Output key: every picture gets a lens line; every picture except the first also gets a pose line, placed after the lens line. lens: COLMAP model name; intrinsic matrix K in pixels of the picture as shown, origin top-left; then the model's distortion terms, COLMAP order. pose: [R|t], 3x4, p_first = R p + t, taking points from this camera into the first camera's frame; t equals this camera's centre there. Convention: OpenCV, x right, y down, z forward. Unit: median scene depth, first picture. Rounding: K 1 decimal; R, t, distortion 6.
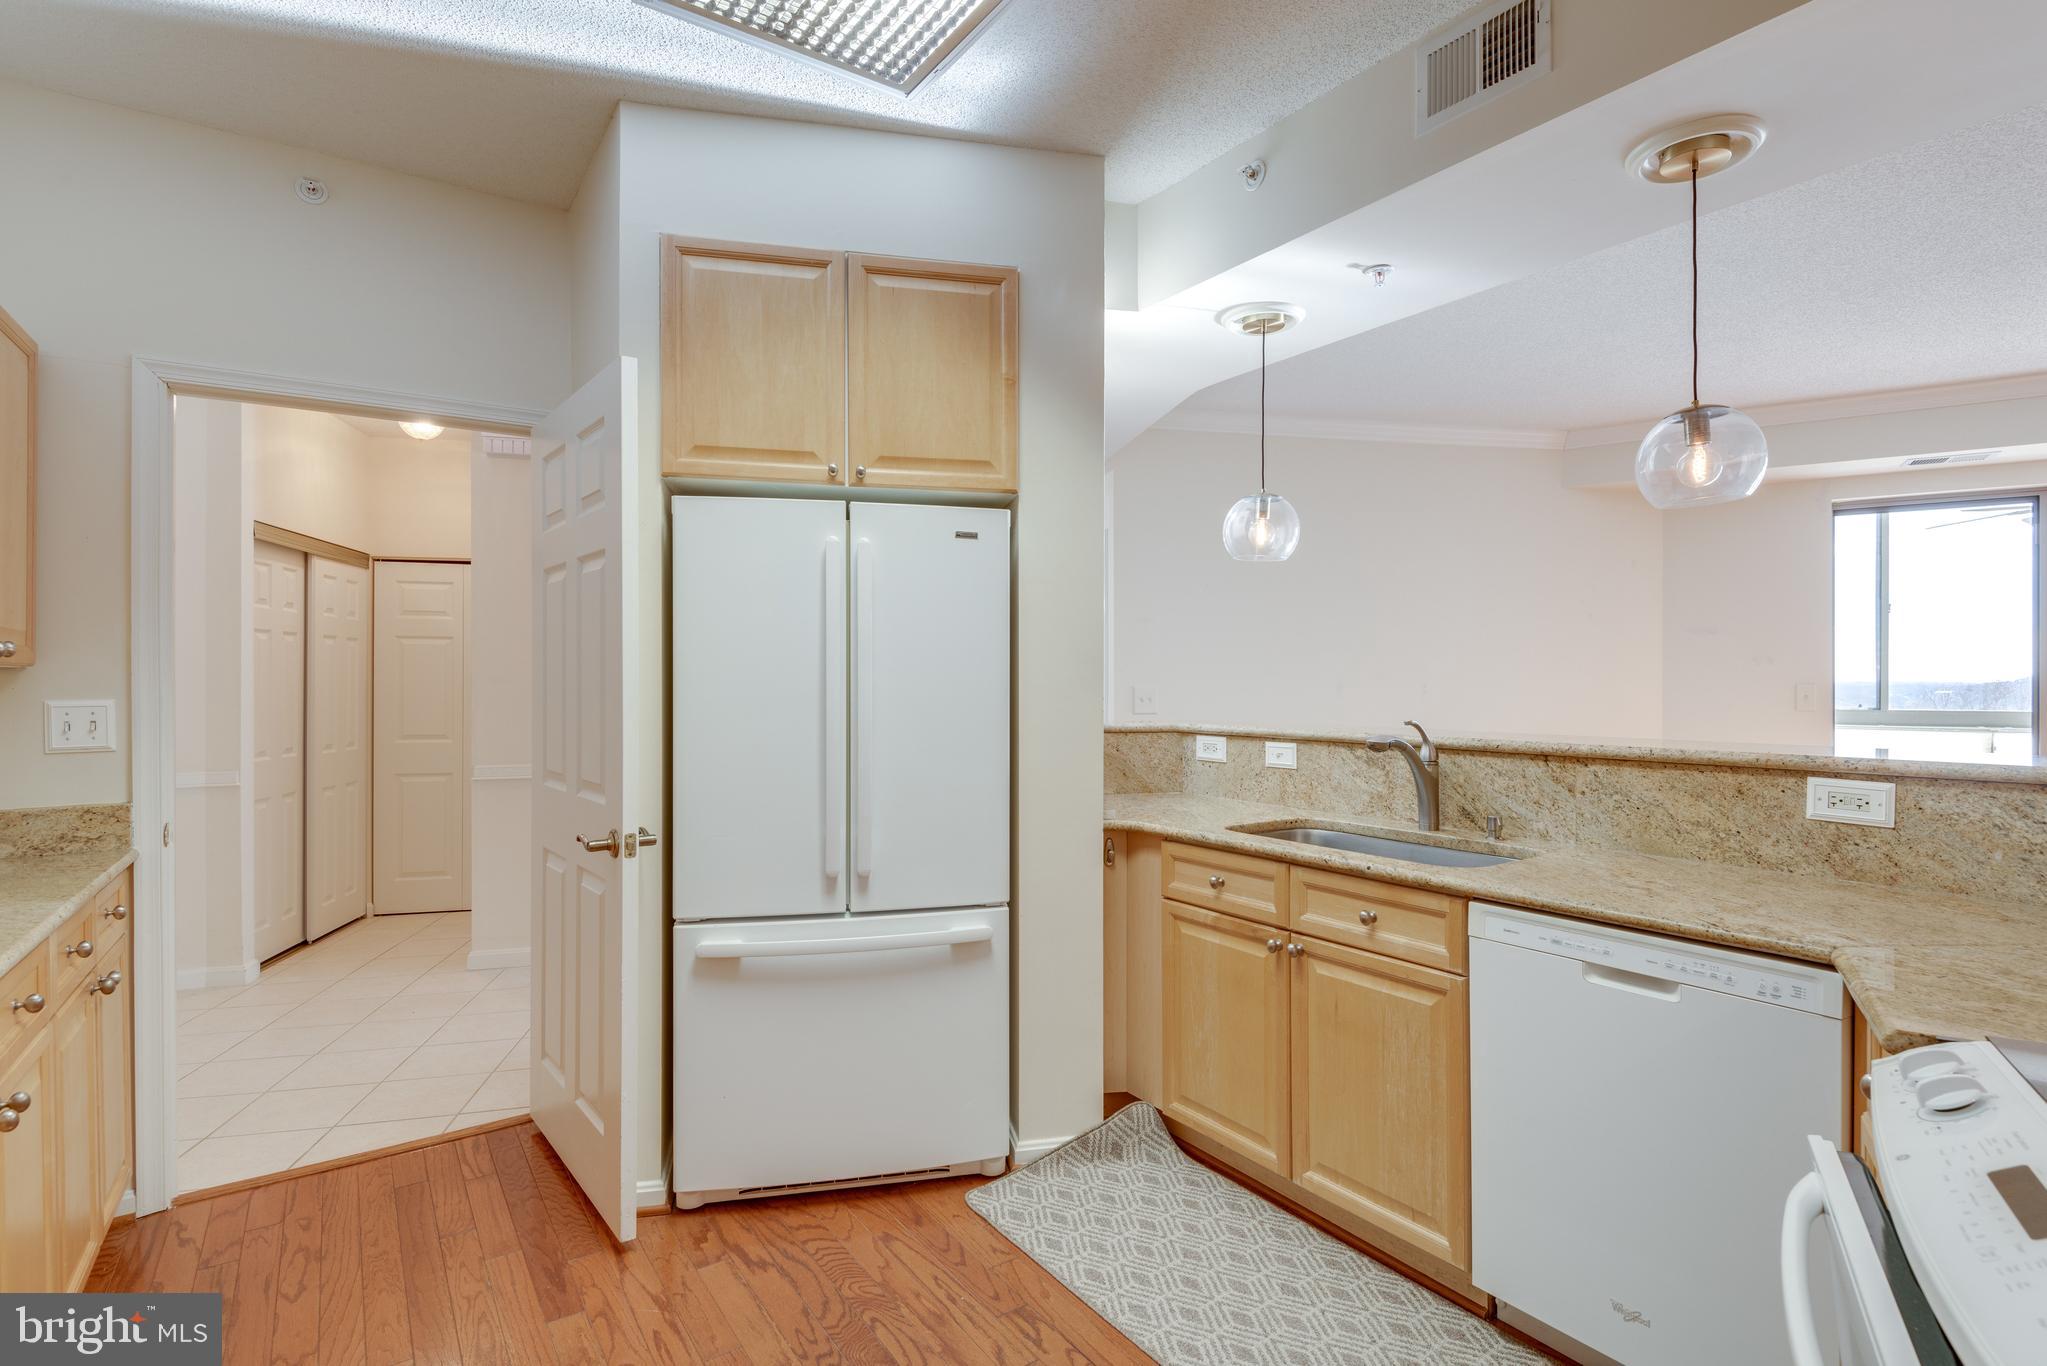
lens RADIAL K [[986.1, 0, 1028.3], [0, 986.1, 683.5], [0, 0, 1]] dist [0.040960, -0.028939]
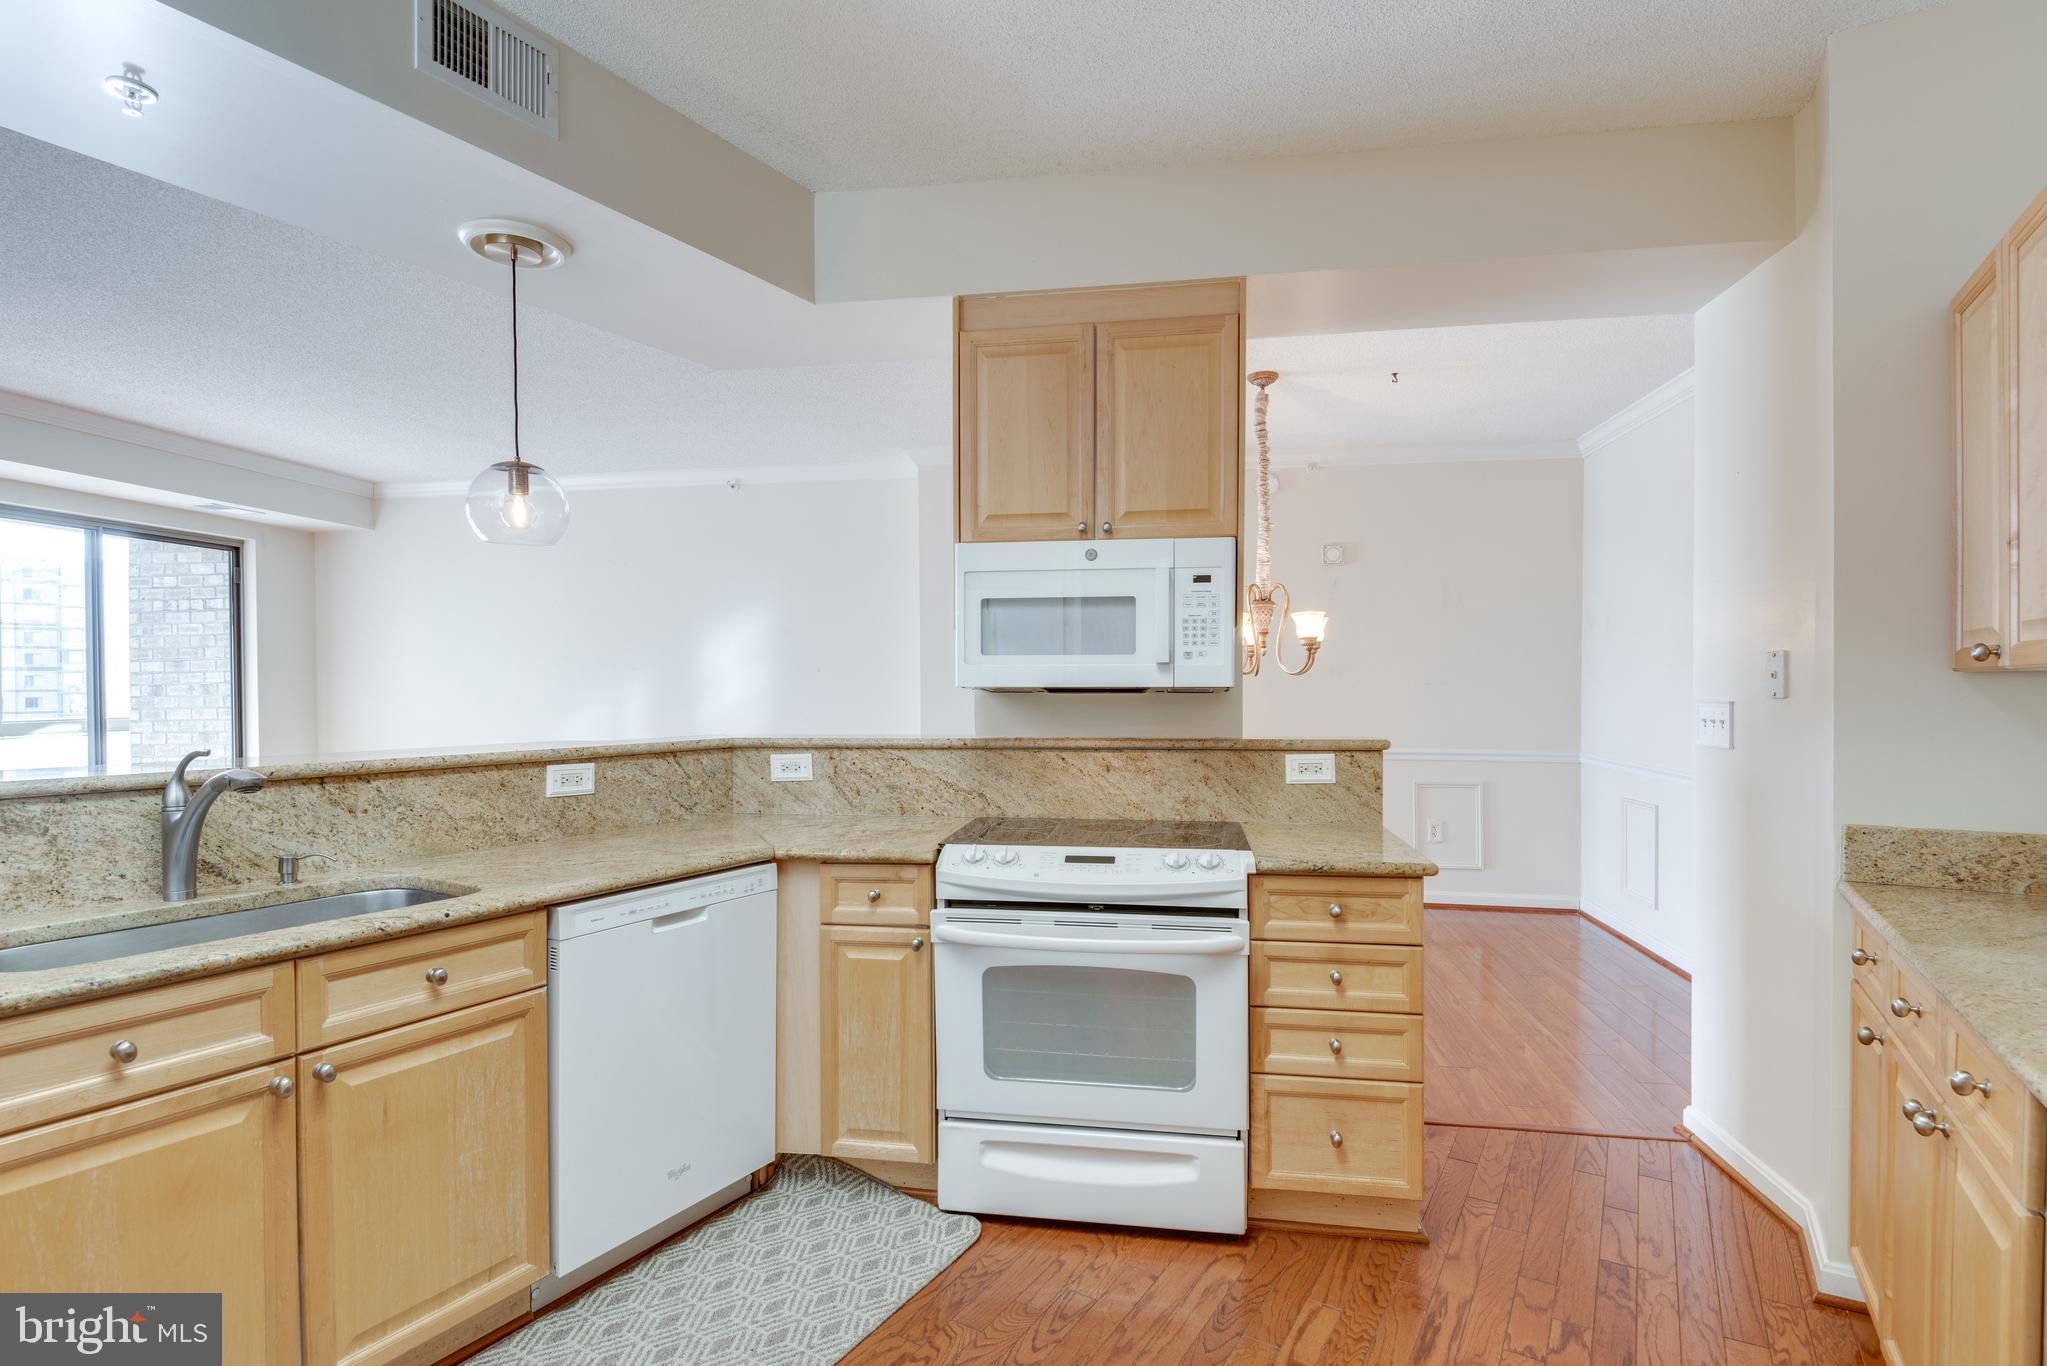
lens RADIAL K [[1003.0, 0, 1029.9], [0, 1003.0, 687.7], [0, 0, 1]] dist [0.001791, 0.000067]
pose [[-0.400143, 0.001757, 0.916451, -0.559224], [0.007546, 0.999971, 0.001378, -0.005111], [-0.916422, 0.007467, -0.400144, 0.768792]]
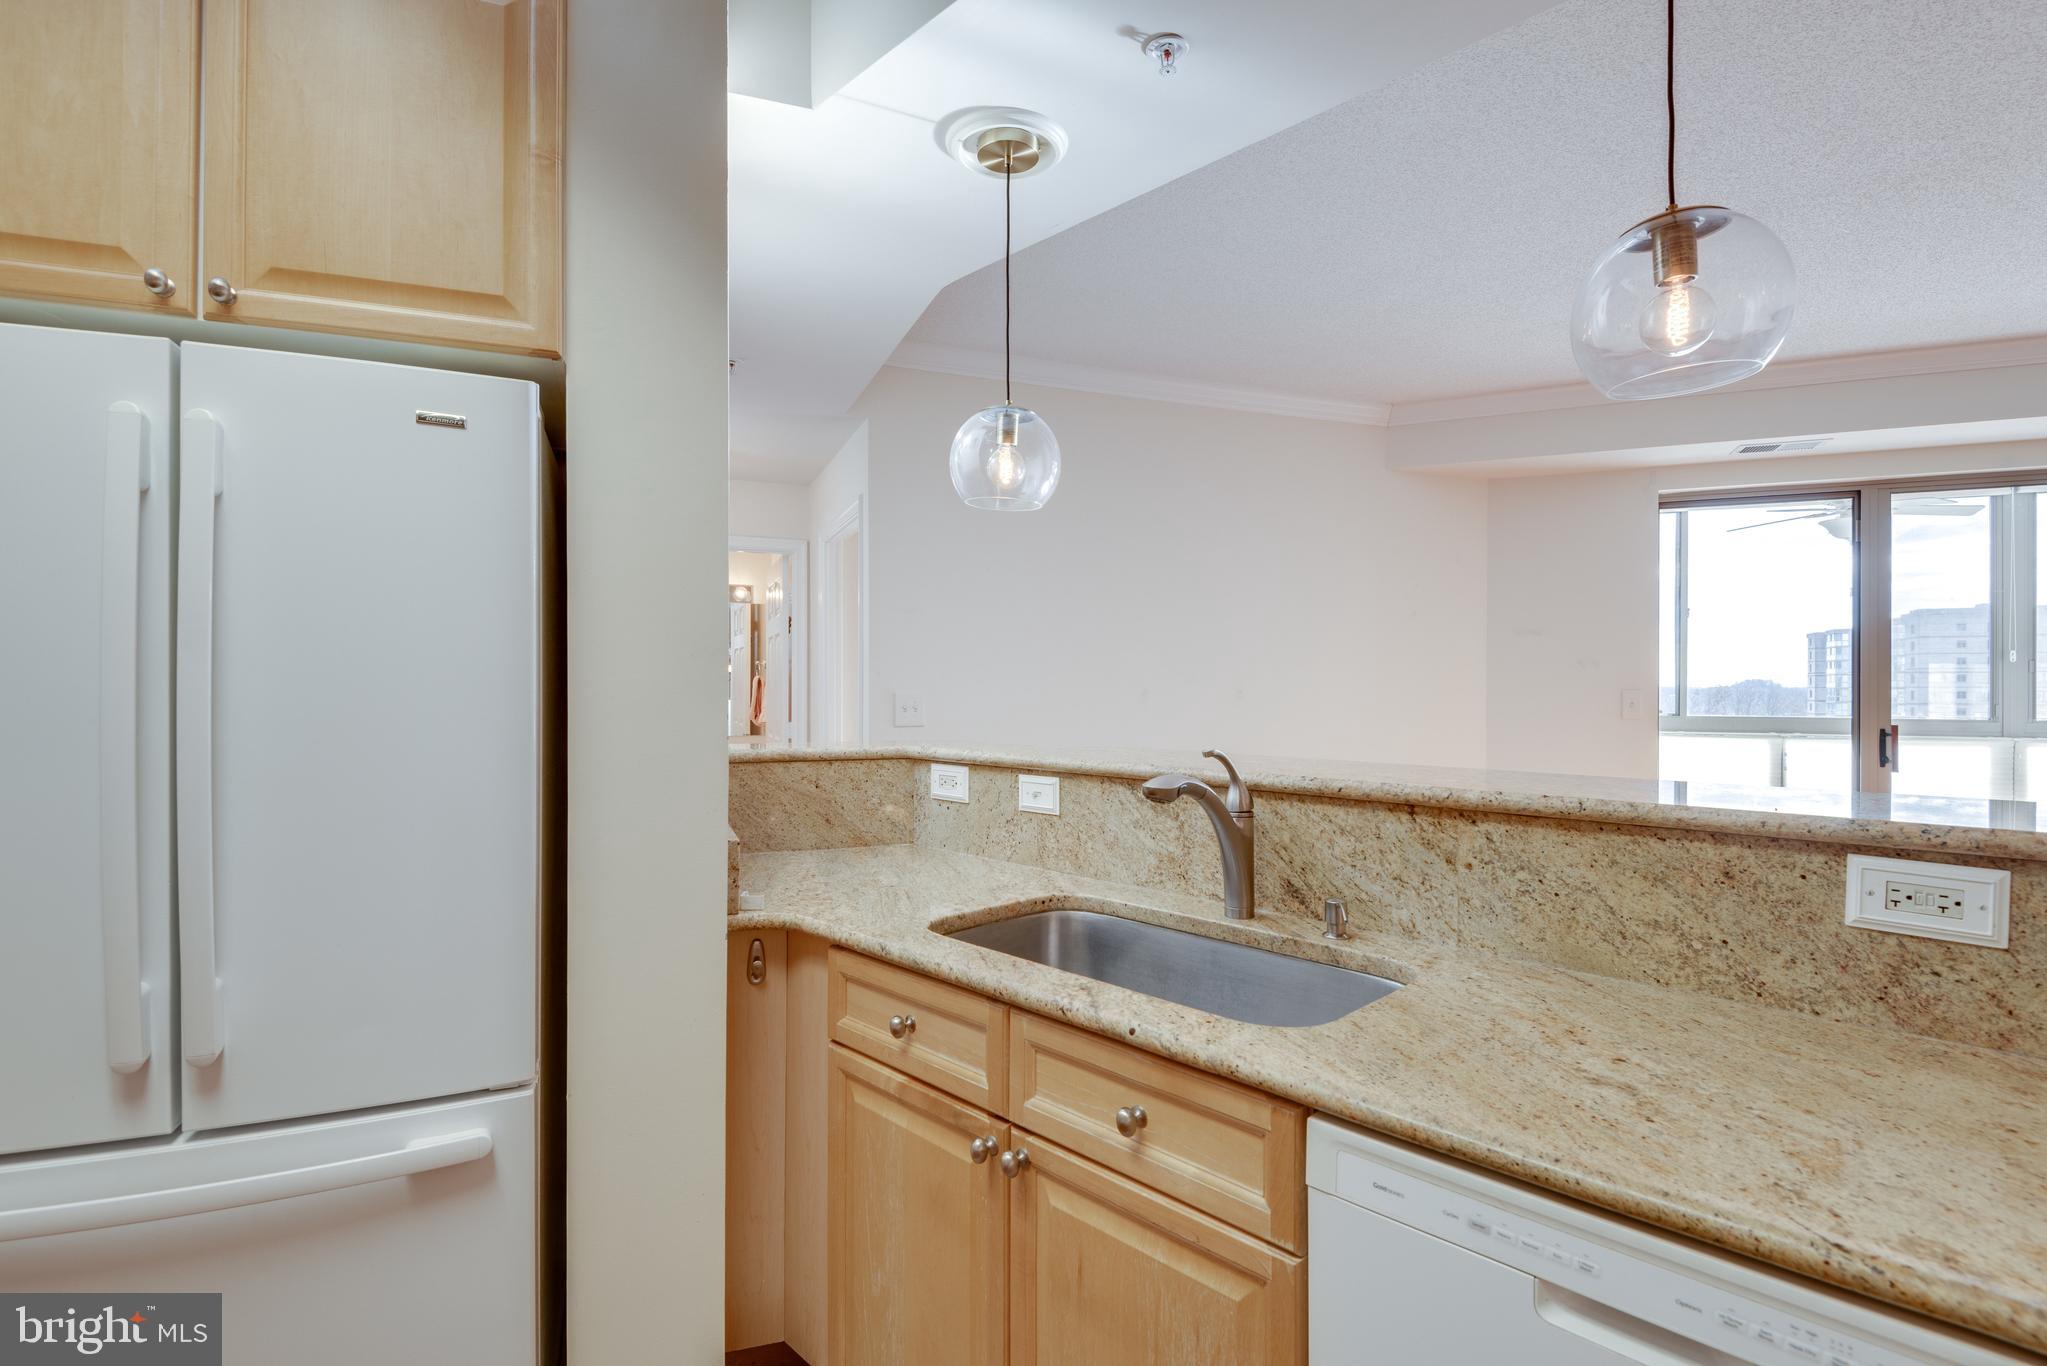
lens RADIAL K [[986.1, 0, 1028.3], [0, 986.1, 683.5], [0, 0, 1]] dist [0.040960, -0.028939]
pose [[0.986246, 0.002071, 0.165272, 0.170168], [-0.001488, 0.999992, -0.003656, -0.003017], [-0.165278, 0.003360, 0.986241, 0.407908]]
